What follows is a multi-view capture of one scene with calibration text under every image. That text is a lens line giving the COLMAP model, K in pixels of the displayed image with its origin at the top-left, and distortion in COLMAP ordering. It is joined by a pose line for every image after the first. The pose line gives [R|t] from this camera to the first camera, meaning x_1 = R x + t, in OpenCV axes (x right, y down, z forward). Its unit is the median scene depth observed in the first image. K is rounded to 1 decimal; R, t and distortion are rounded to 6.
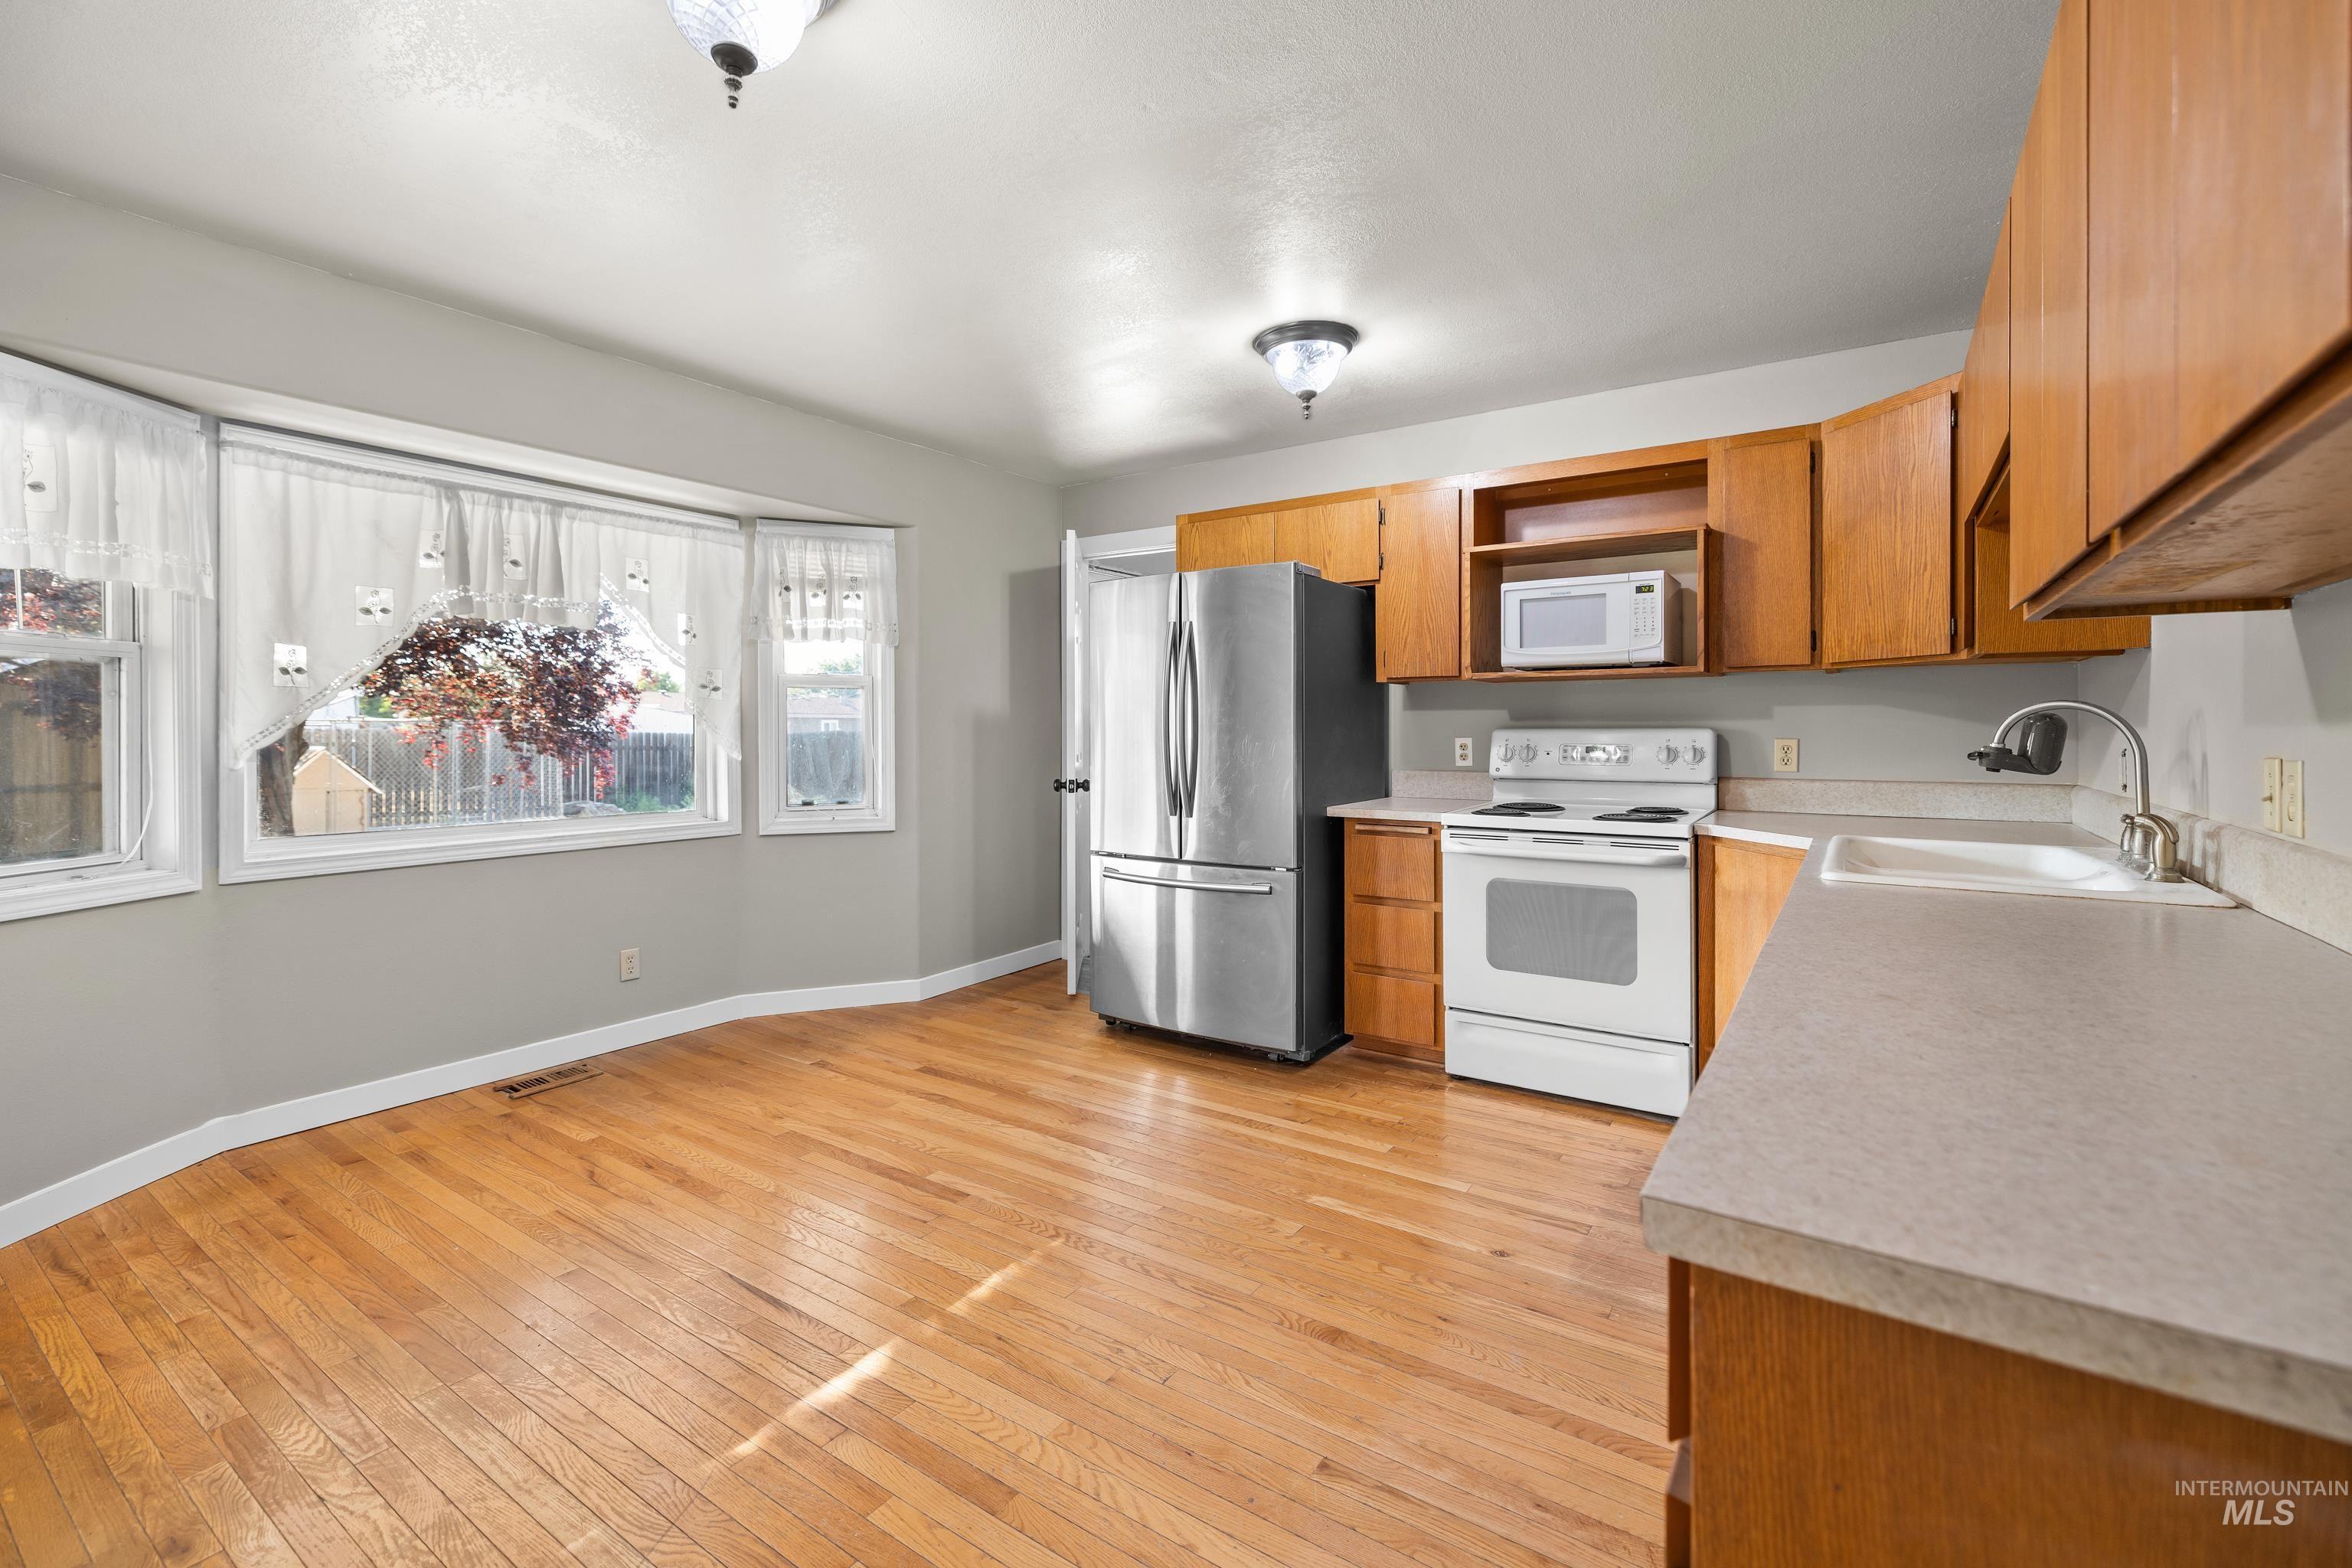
lens RADIAL K [[1005.2, 0, 1165.5], [0, 1005.2, 740.3], [0, 0, 1]] dist [0.001020, -0.000310]
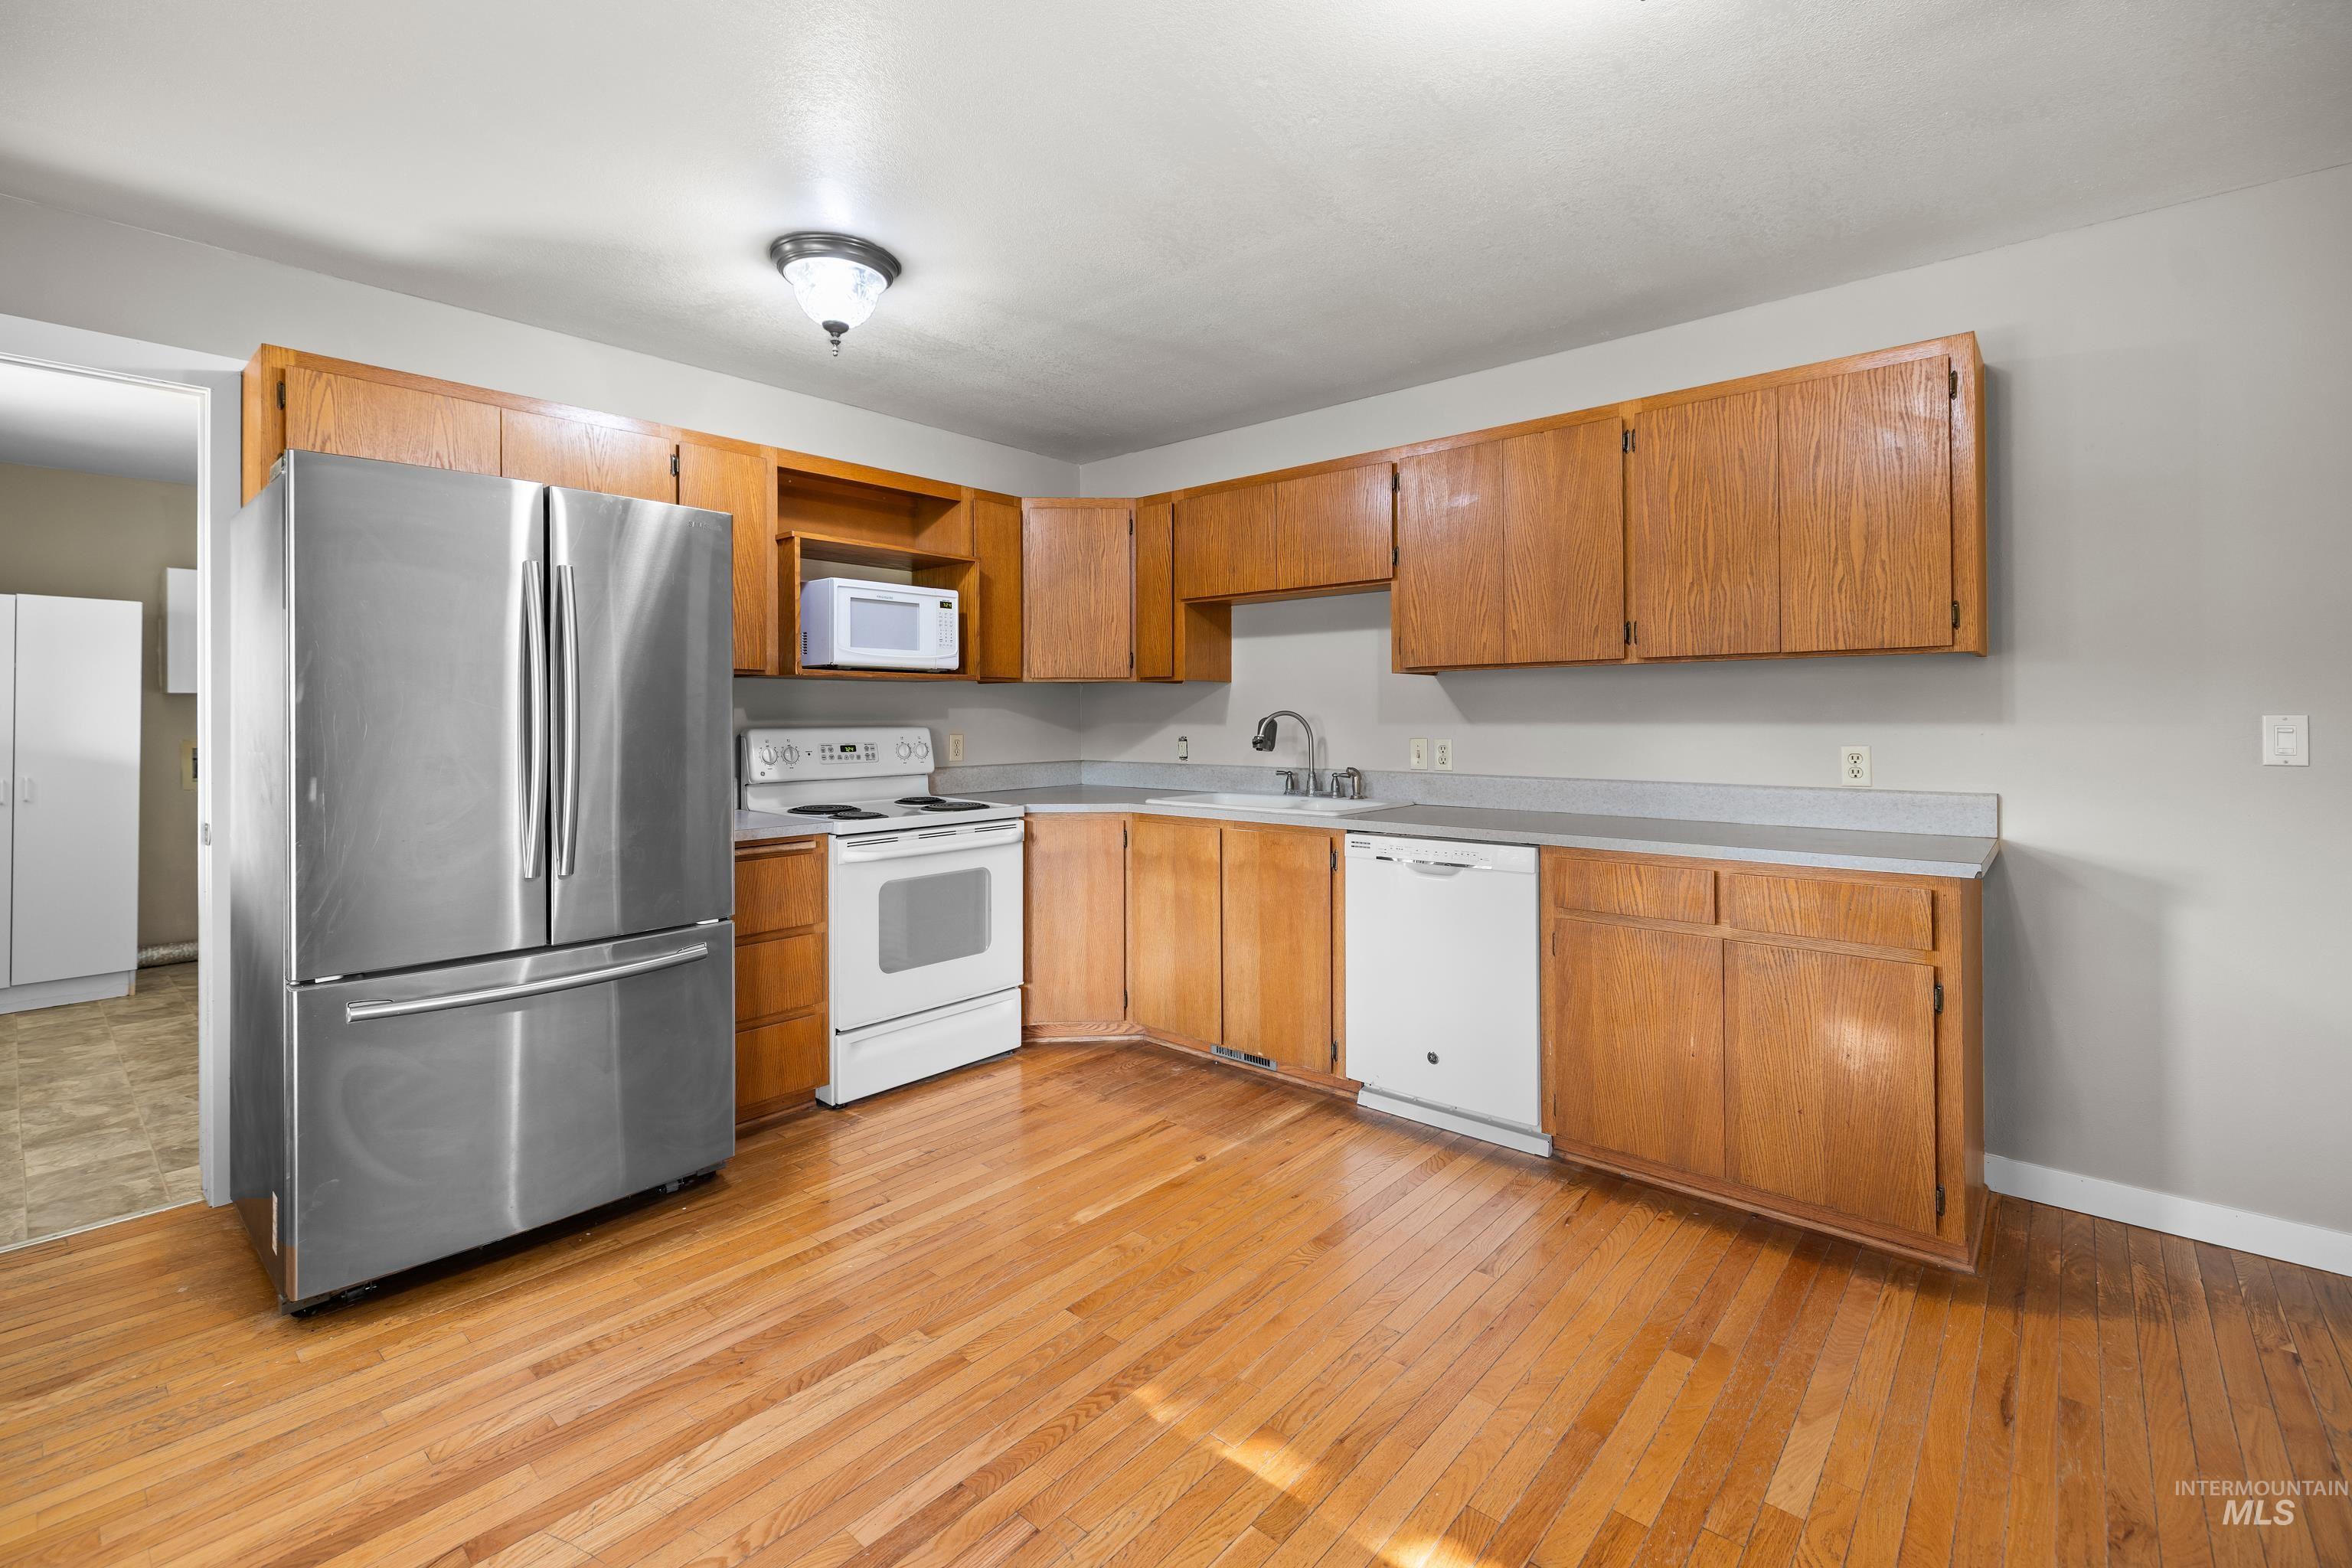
lens RADIAL K [[998.8, 0, 1171.2], [0, 998.8, 719.1], [0, 0, 1]] dist [-0.000232, -0.000191]
pose [[0.137725, -0.001118, 0.990470, -0.605622], [0.014367, 0.999896, -0.000869, -0.016622], [-0.990366, 0.014350, 0.137727, 0.594174]]
